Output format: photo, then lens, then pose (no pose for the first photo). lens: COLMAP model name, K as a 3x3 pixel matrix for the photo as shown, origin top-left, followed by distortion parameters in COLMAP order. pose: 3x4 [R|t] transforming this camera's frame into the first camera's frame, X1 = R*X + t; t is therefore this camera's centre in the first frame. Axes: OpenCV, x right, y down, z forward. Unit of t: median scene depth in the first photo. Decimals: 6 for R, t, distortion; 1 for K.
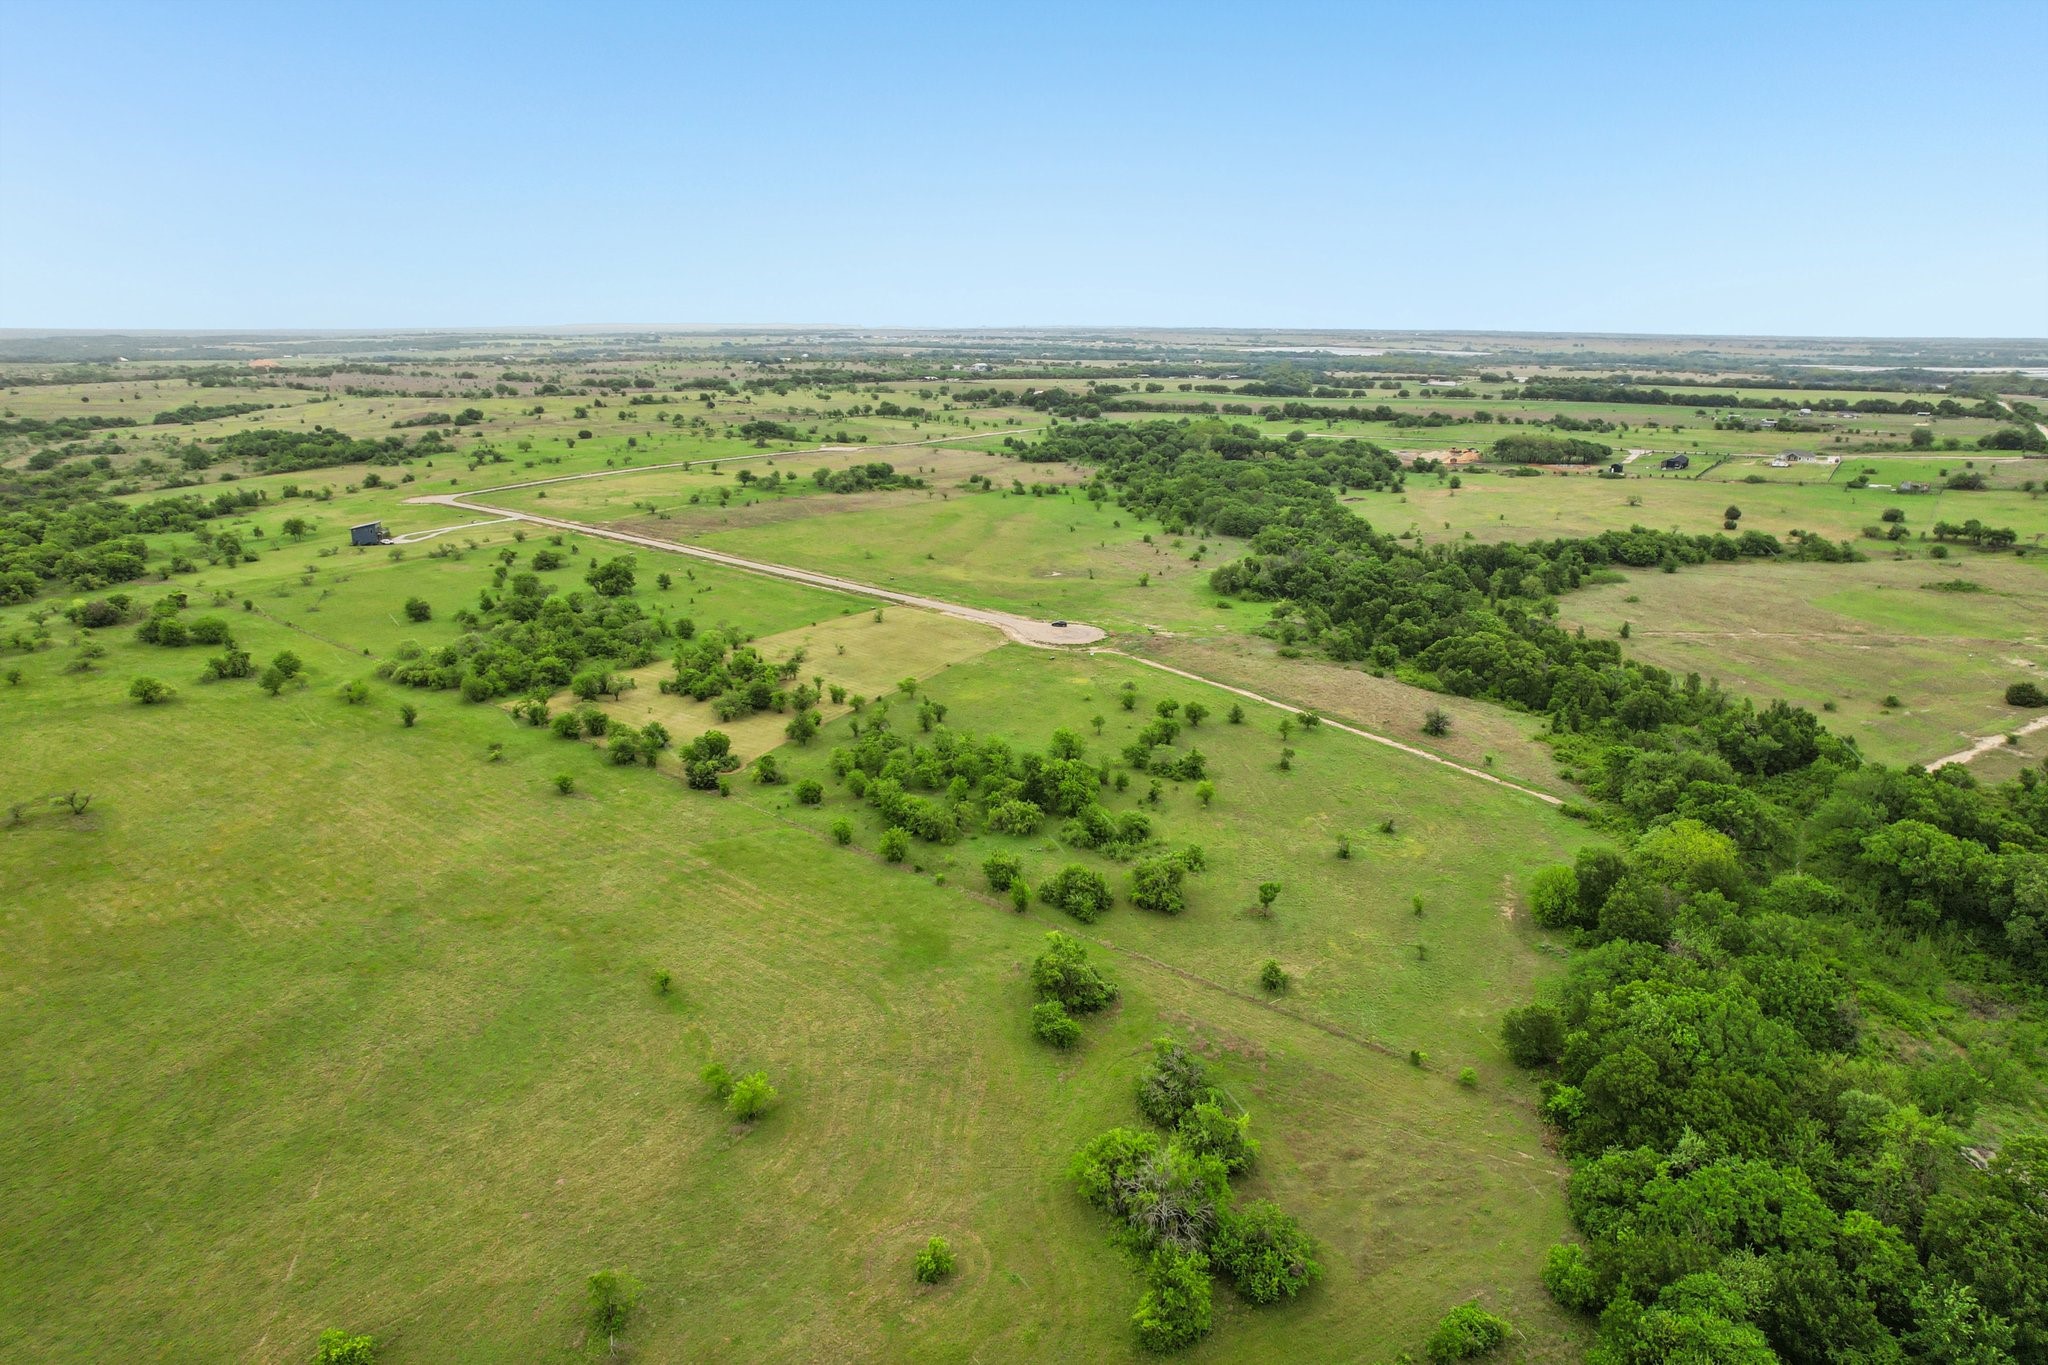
lens RADIAL K [[1337.3, 0, 1027.2], [0, 1337.3, 681.8], [0, 0, 1]] dist [-0.077867, 0.066625]
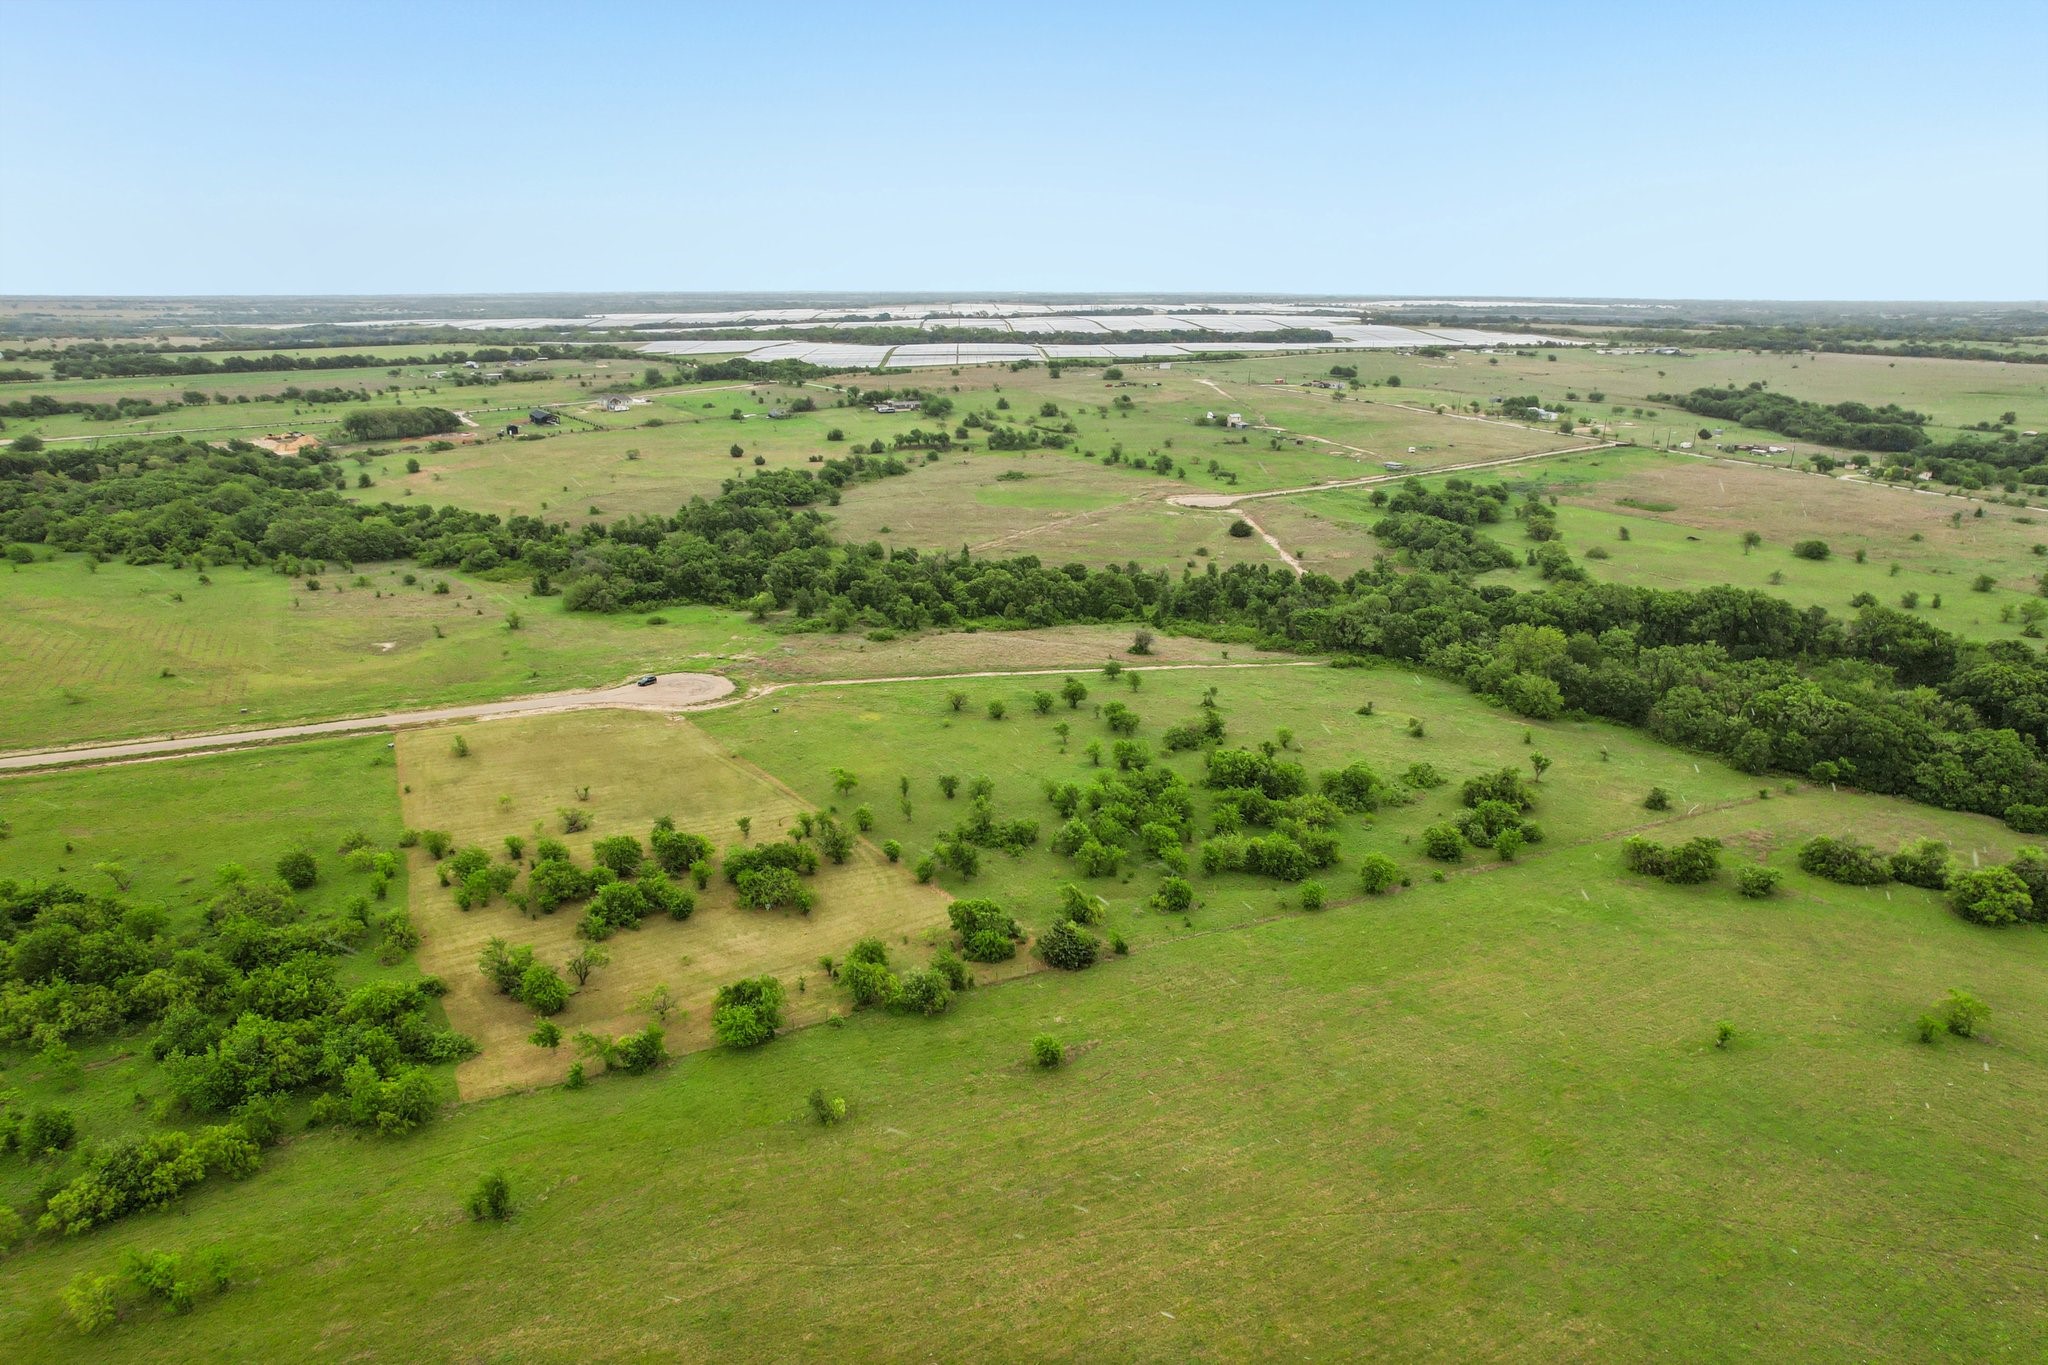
lens RADIAL K [[1337.3, 0, 1027.2], [0, 1337.3, 681.8], [0, 0, 1]] dist [-0.077867, 0.066625]
pose [[0.379400, -0.269407, 0.885142, -0.581345], [0.244452, 0.951863, 0.184934, -0.134637], [-0.892356, 0.146210, 0.426994, 0.505233]]
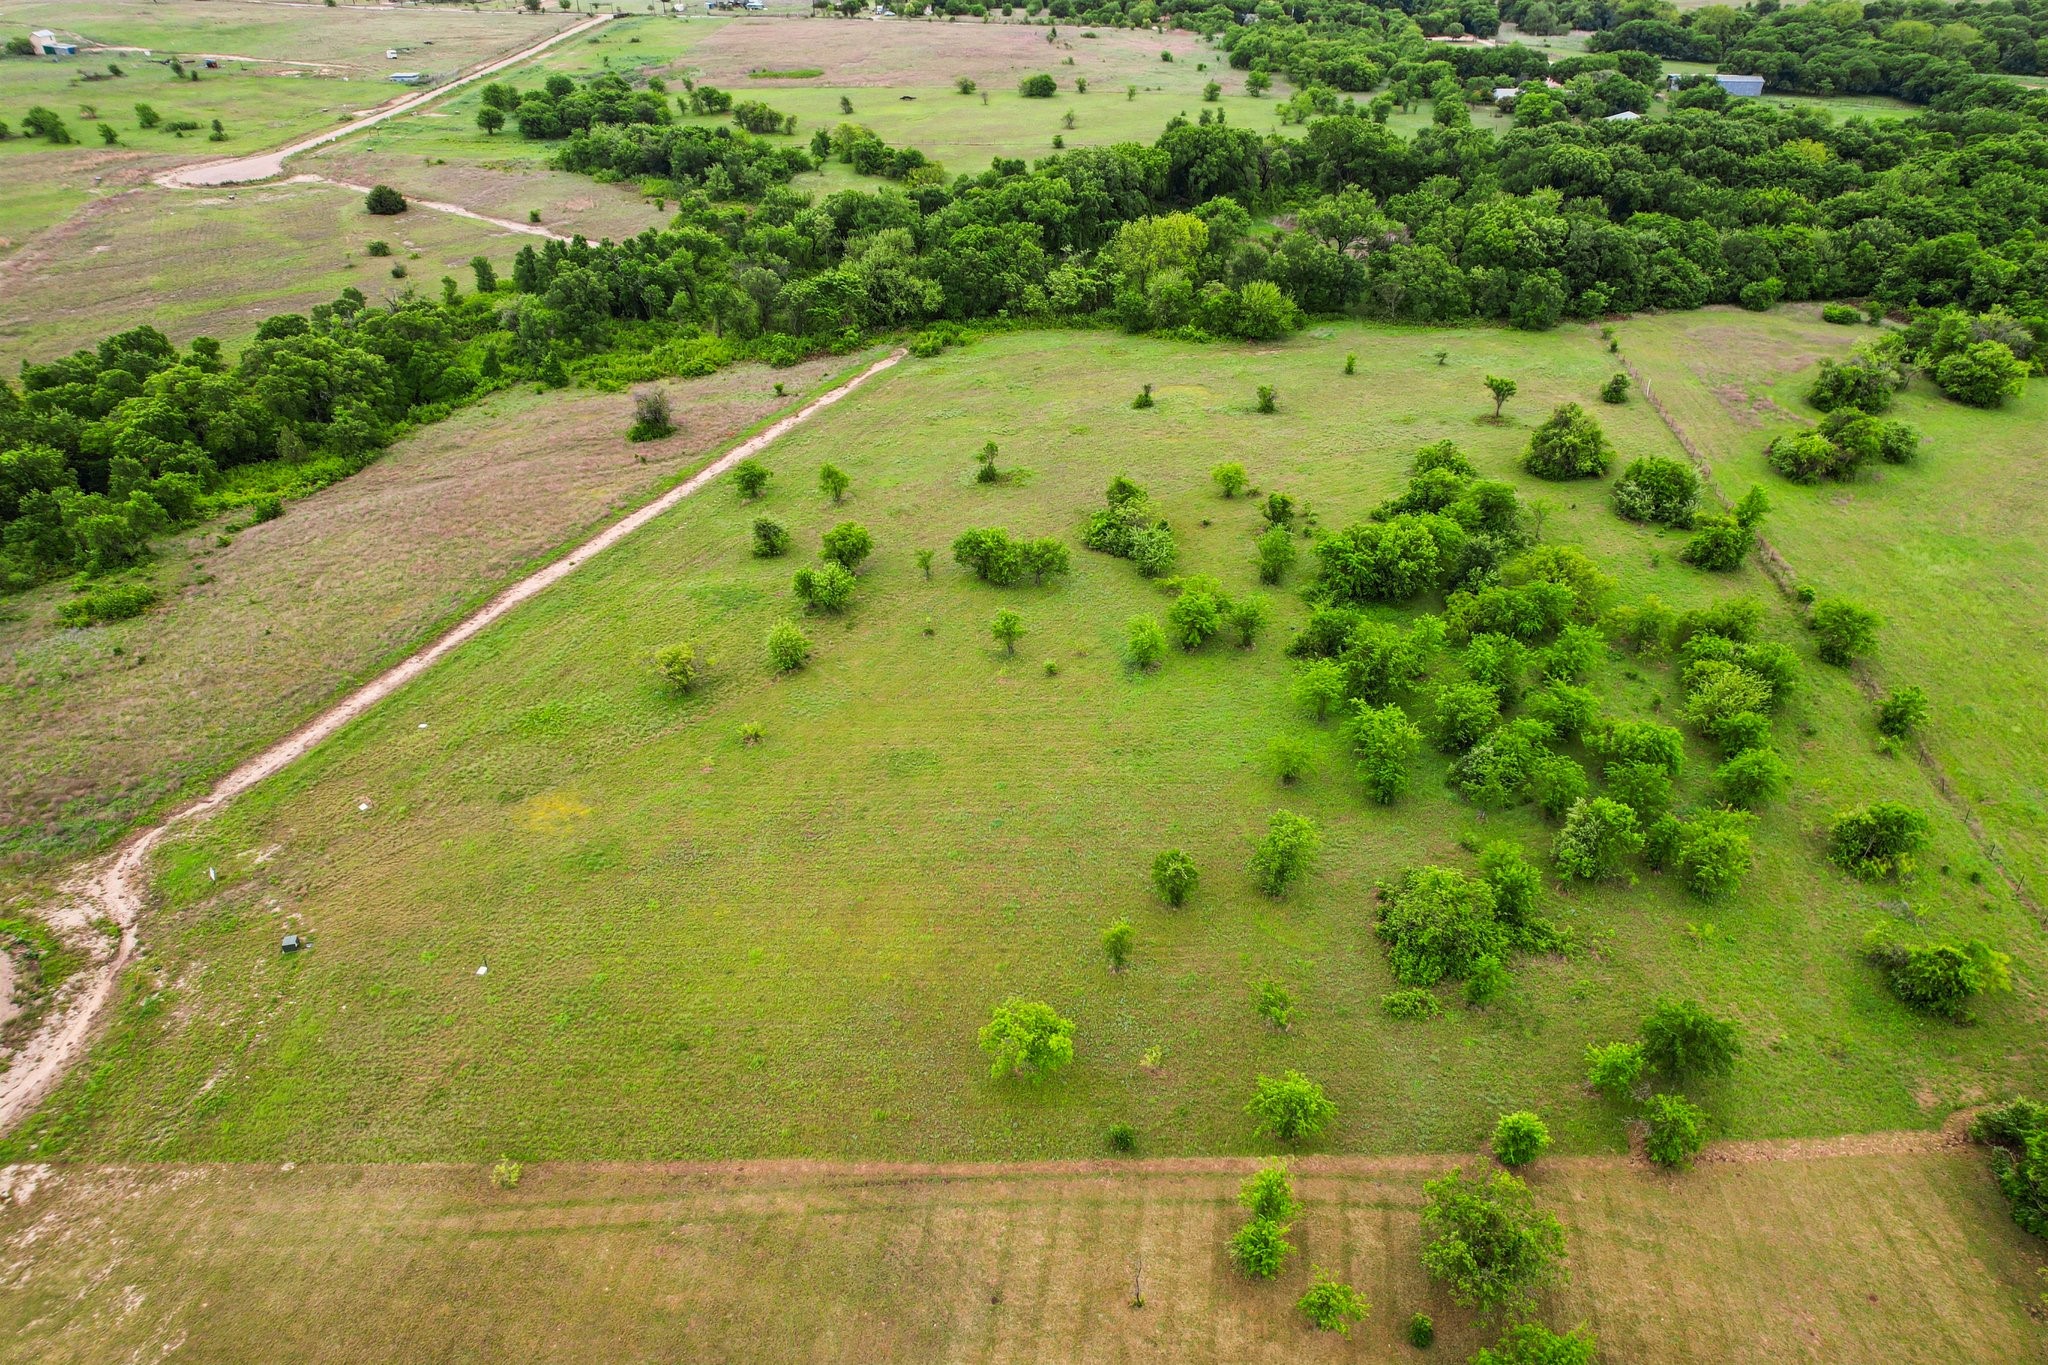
lens RADIAL K [[1318.3, 0, 1035.7], [0, 1318.3, 684.0], [0, 0, 1]] dist [-0.081773, 0.069425]
pose [[-0.527474, -0.454094, 0.718032, -0.198303], [0.238709, 0.731906, 0.638226, -0.167673], [-0.815346, 0.508048, -0.277664, 0.880540]]
